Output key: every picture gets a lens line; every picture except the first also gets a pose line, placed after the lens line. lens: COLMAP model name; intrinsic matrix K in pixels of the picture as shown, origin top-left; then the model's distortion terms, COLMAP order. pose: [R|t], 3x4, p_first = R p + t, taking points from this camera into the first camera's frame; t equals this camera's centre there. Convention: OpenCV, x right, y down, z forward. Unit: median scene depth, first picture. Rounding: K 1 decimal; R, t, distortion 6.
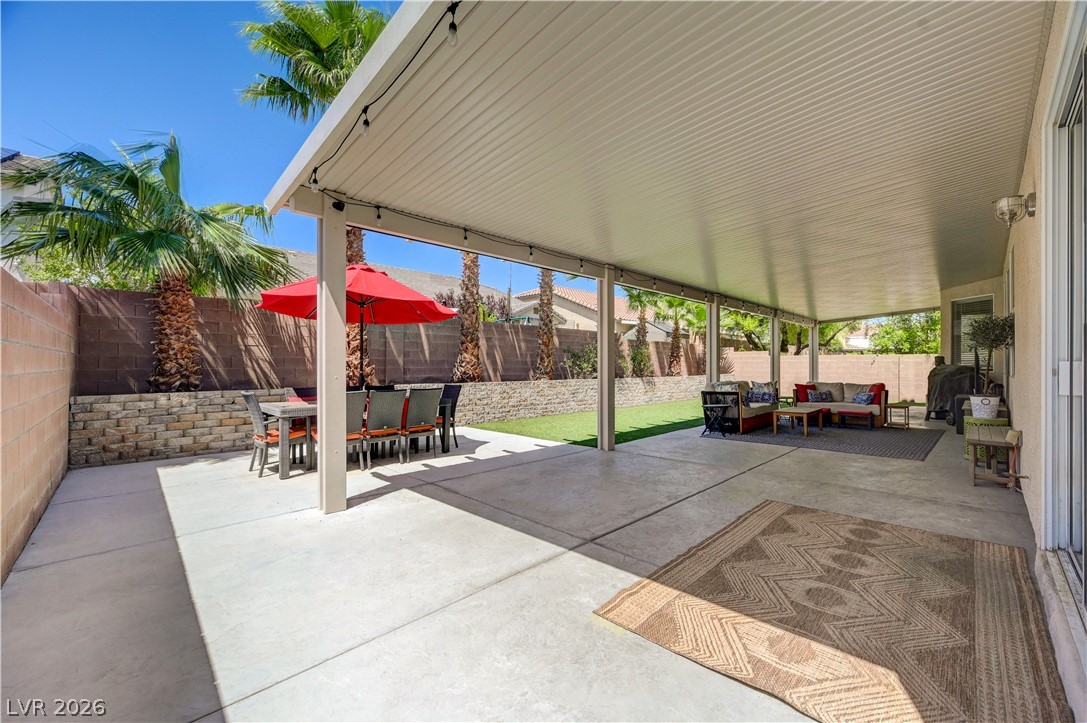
lens RADIAL K [[428.8, 0, 545.0], [0, 428.8, 365.6], [0, 0, 1]] dist [-0.001372, 0.000675]
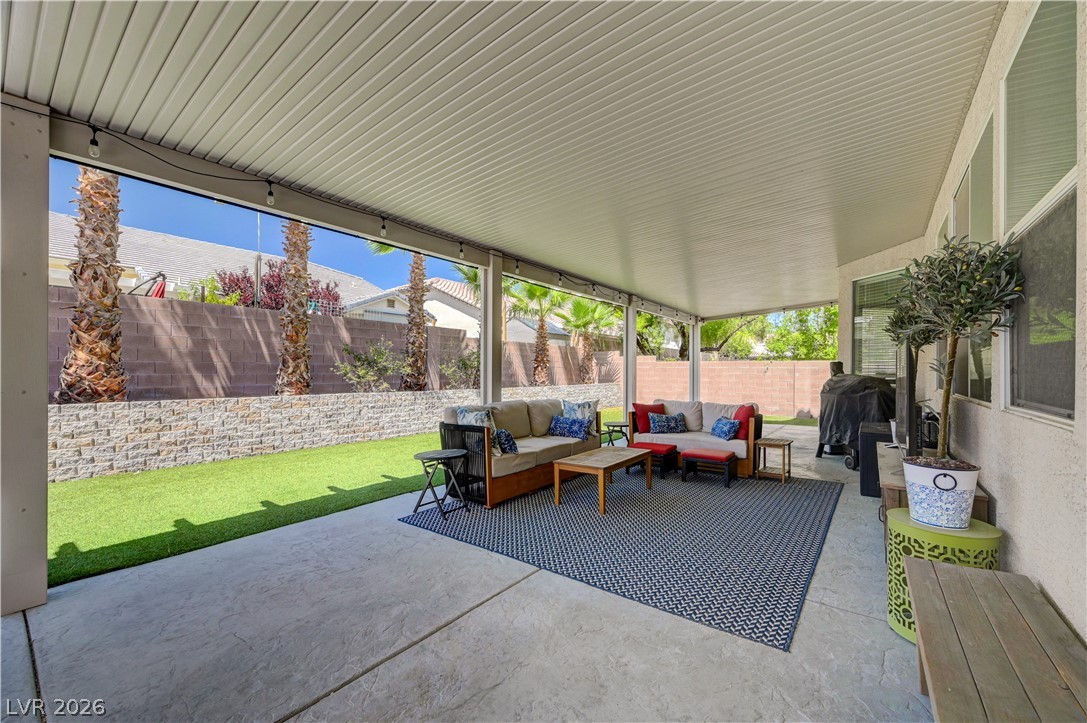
lens RADIAL K [[432.2, 0, 545.3], [0, 432.2, 371.0], [0, 0, 1]] dist [0.001071, -0.000014]
pose [[0.989169, 0.005028, 0.146697, 0.339260], [-0.004839, 0.999987, -0.001647, -0.003505], [-0.146704, 0.000919, 0.989180, 0.362958]]
